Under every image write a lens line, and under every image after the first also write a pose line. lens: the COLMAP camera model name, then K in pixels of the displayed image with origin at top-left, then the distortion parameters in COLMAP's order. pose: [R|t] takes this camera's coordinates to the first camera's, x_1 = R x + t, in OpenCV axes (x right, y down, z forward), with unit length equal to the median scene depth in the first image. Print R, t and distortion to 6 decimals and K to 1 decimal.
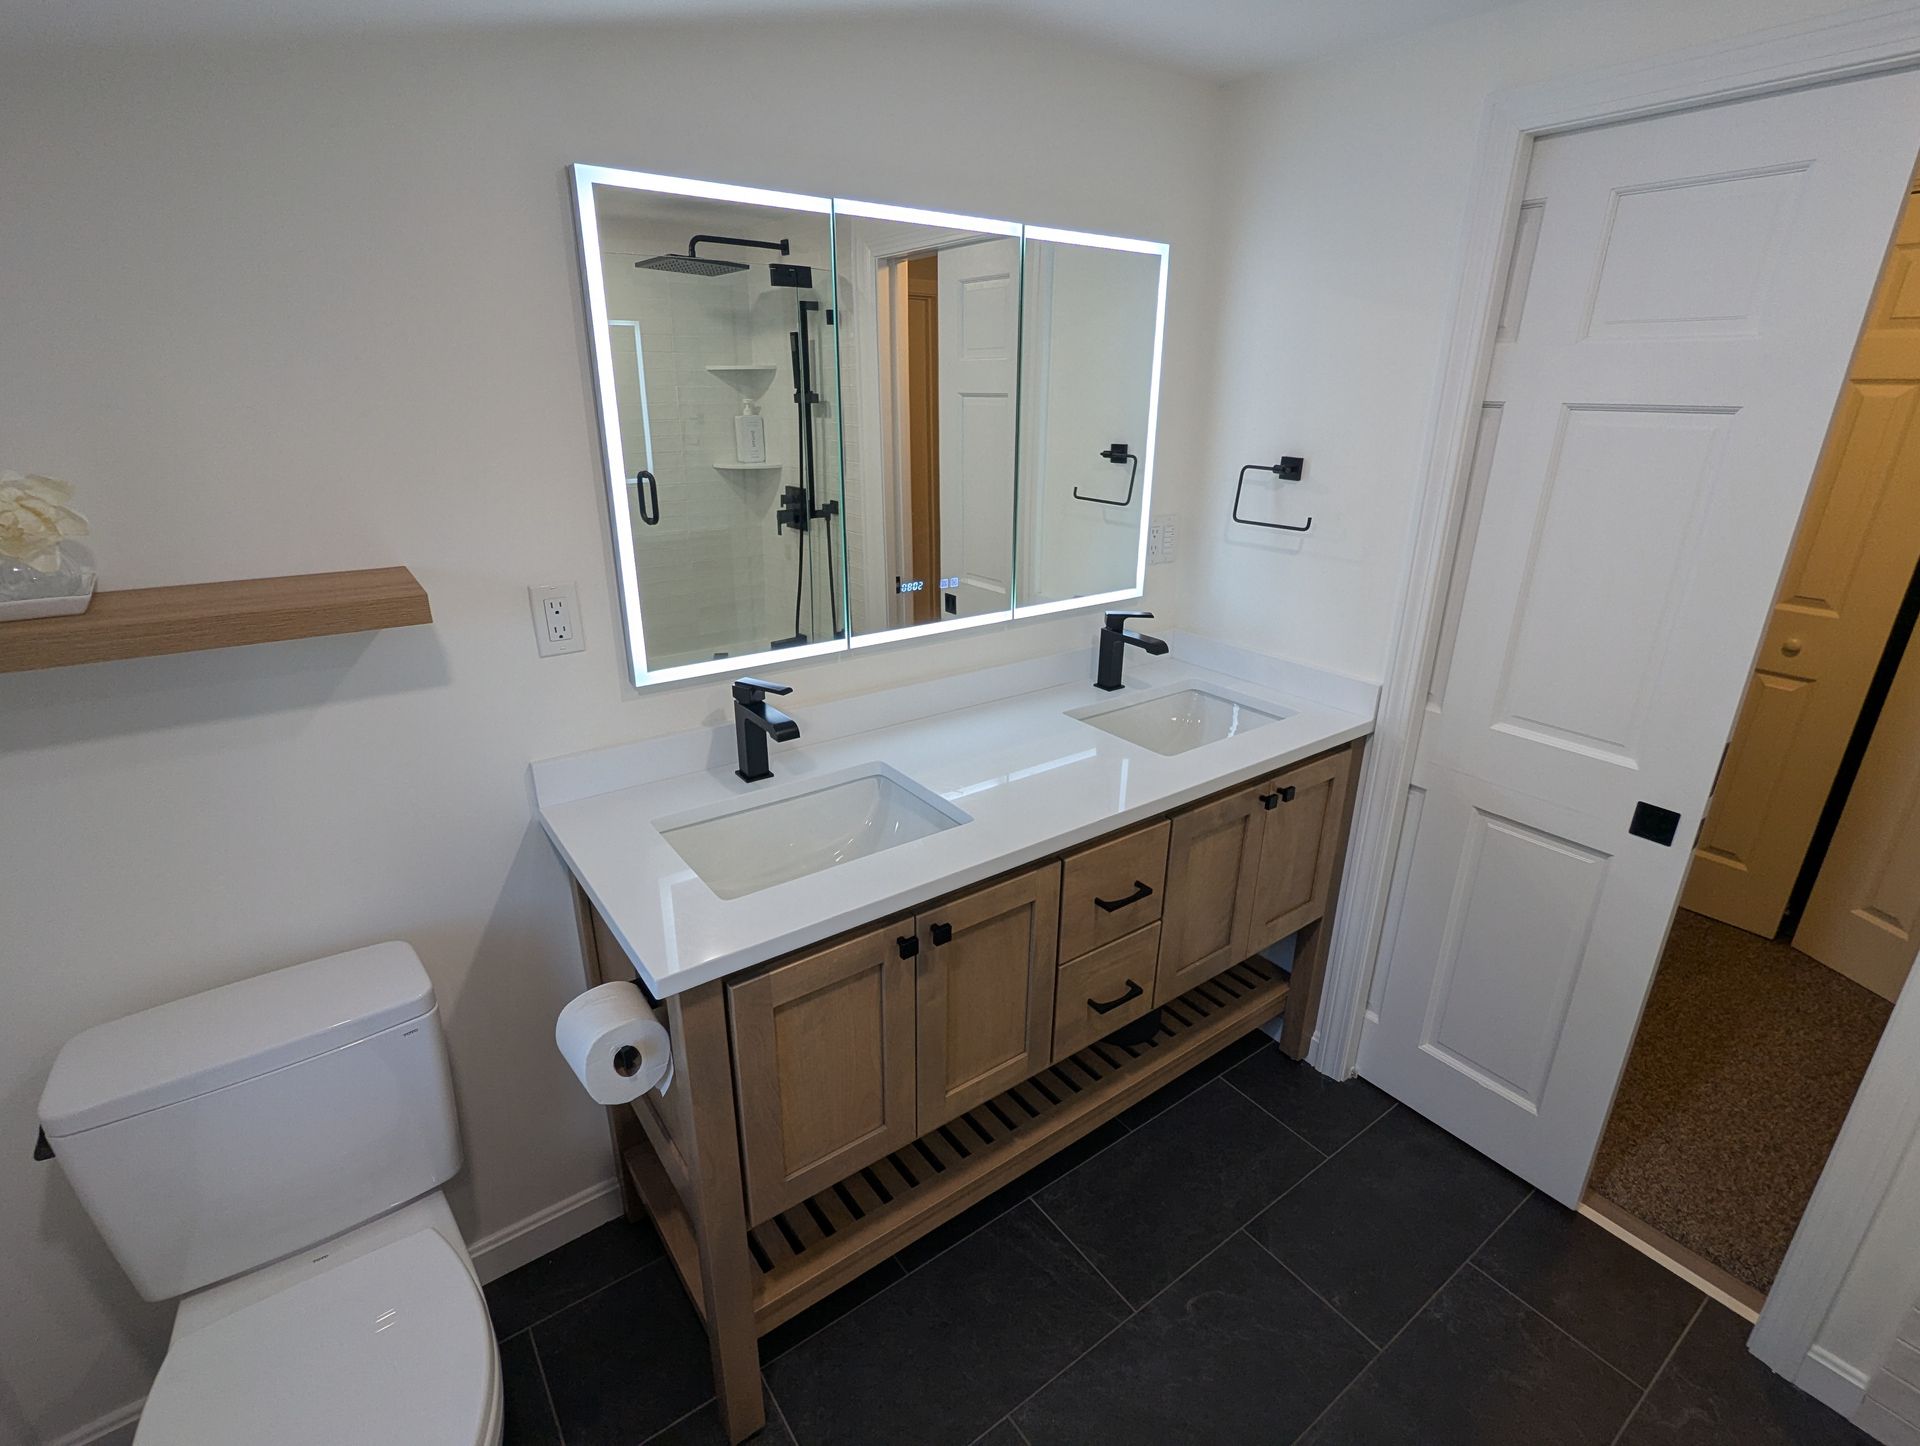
lens RADIAL K [[909.5, 0, 960.1], [0, 909.5, 724.9], [0, 0, 1]] dist [0.002229, 0.000228]
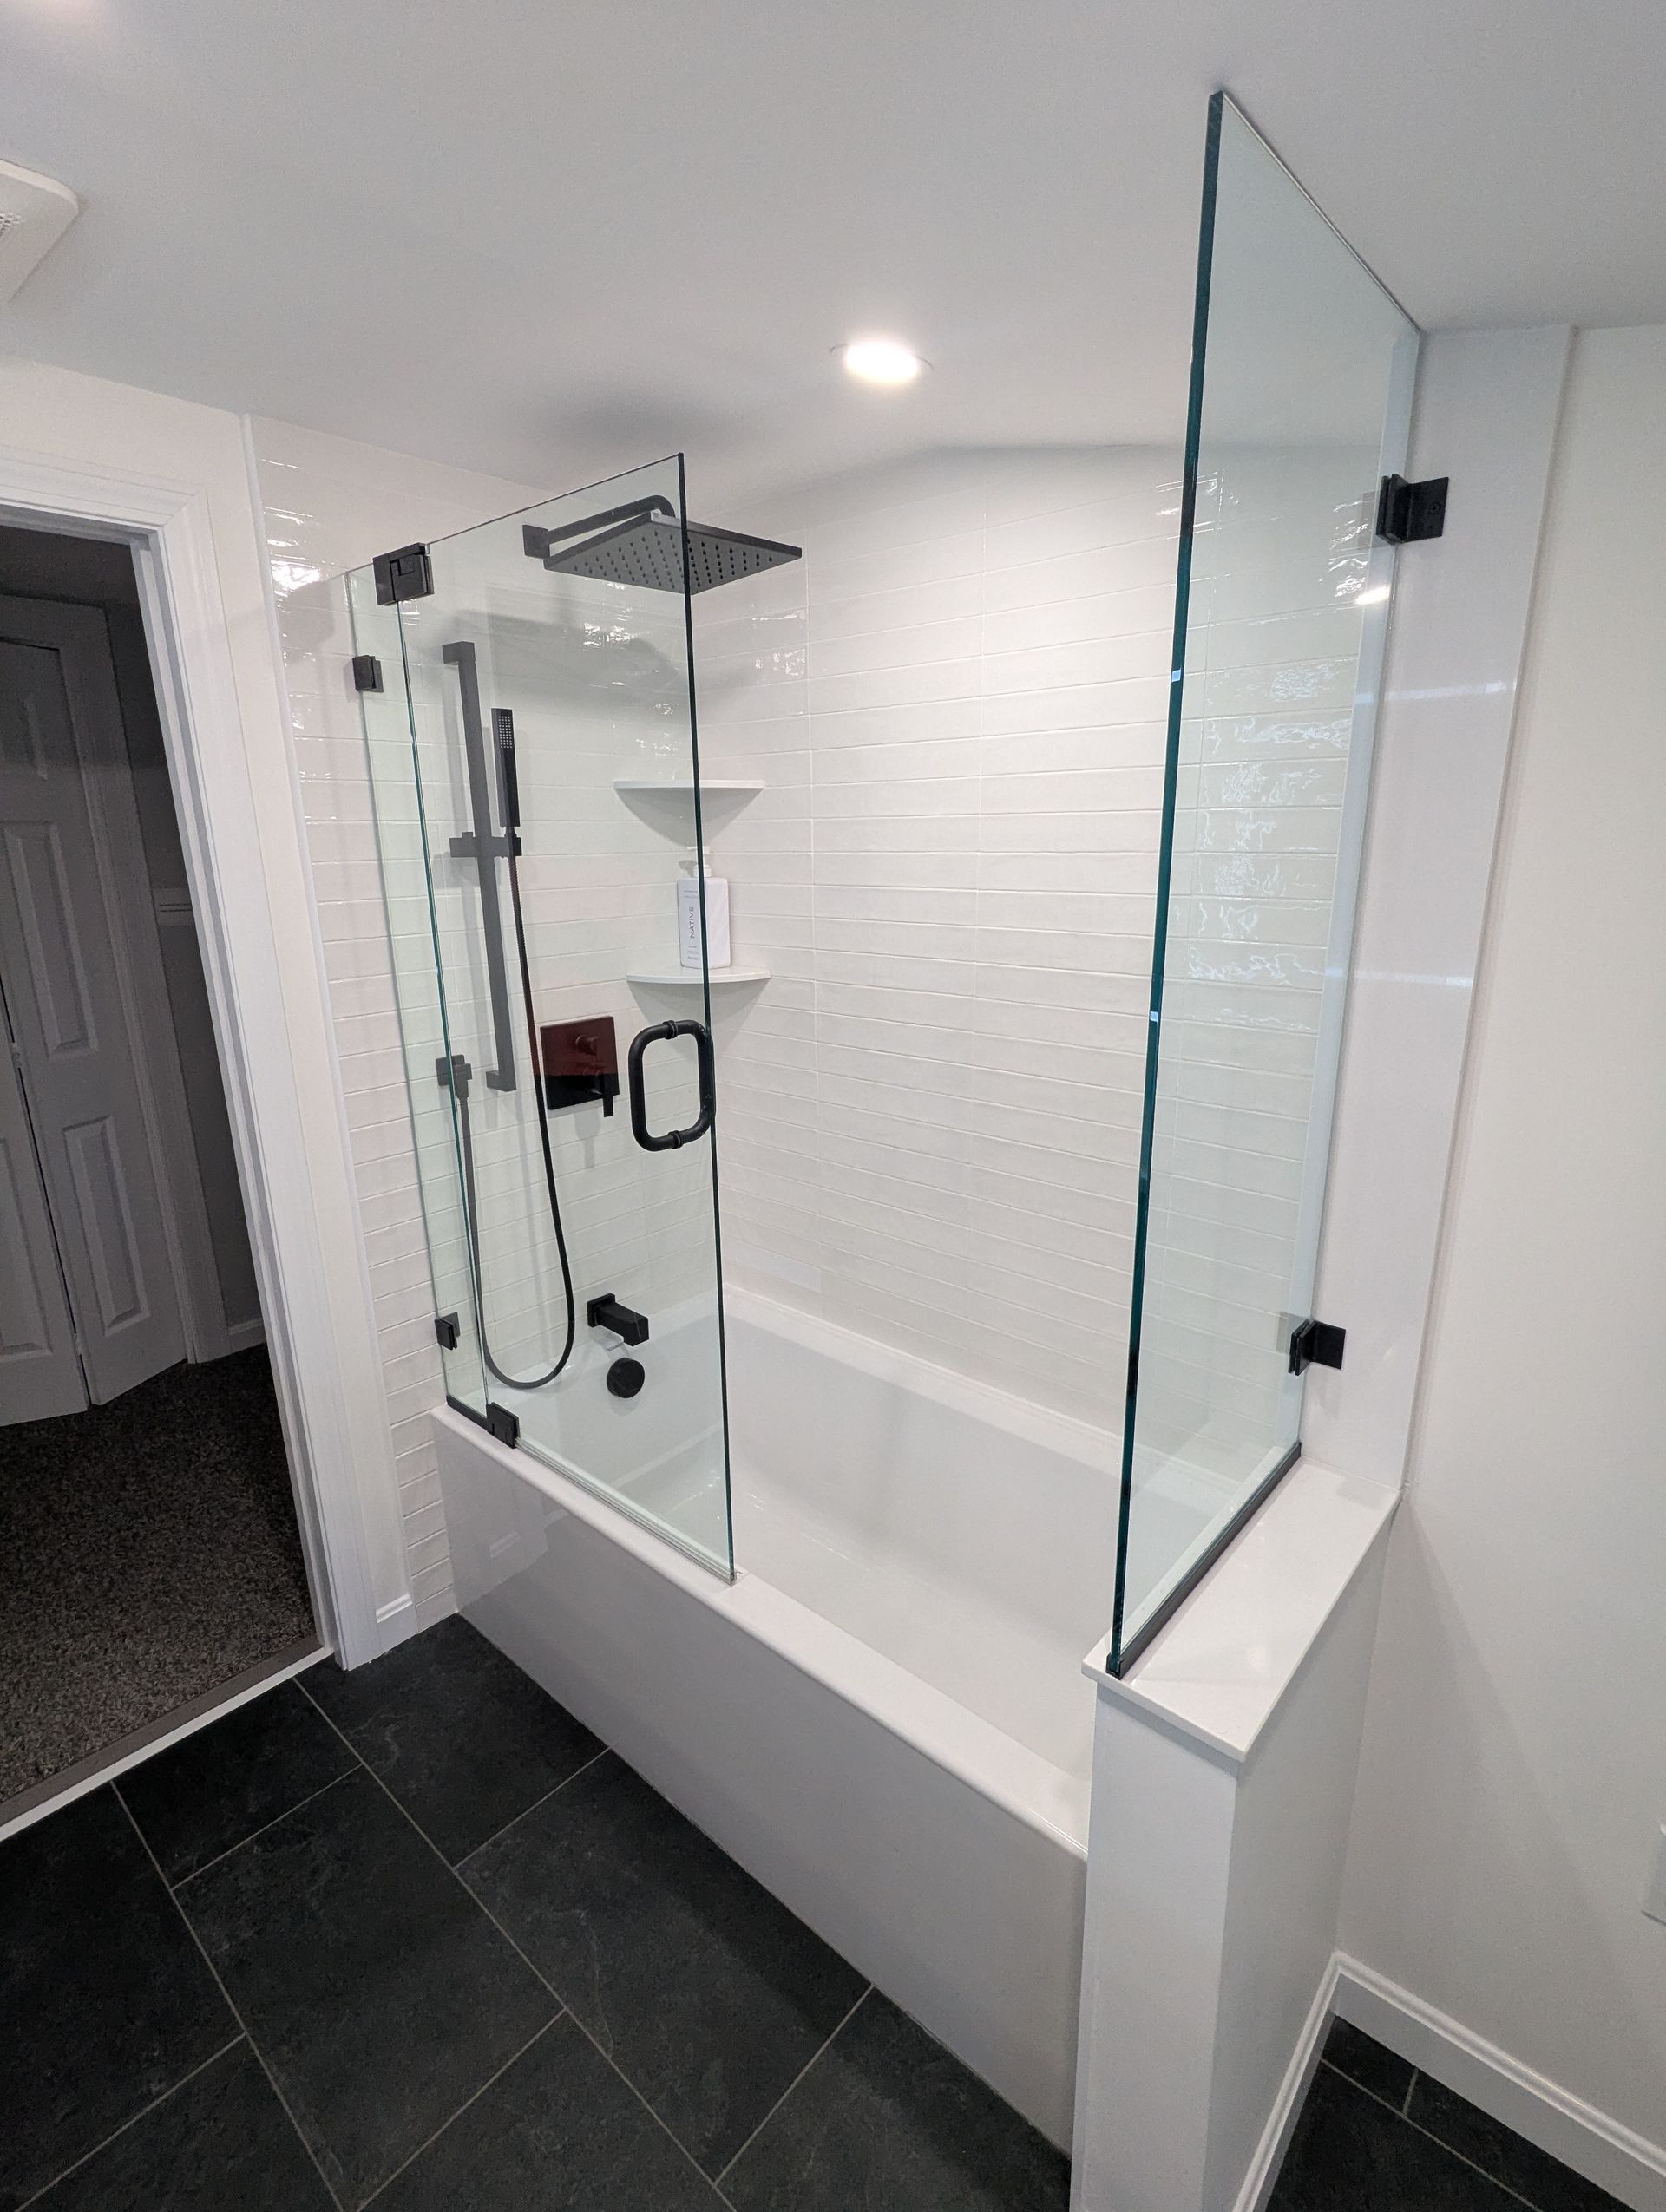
lens RADIAL K [[1048.0, 0, 833.6], [0, 1048.0, 1102.7], [0, 0, 1]] dist [0.002229, 0.000228]
pose [[-0.219187, -0.249283, 0.943300, -0.278981], [0.352371, 0.881332, 0.314784, -0.108921], [-0.909831, 0.401389, -0.105336, 0.309108]]
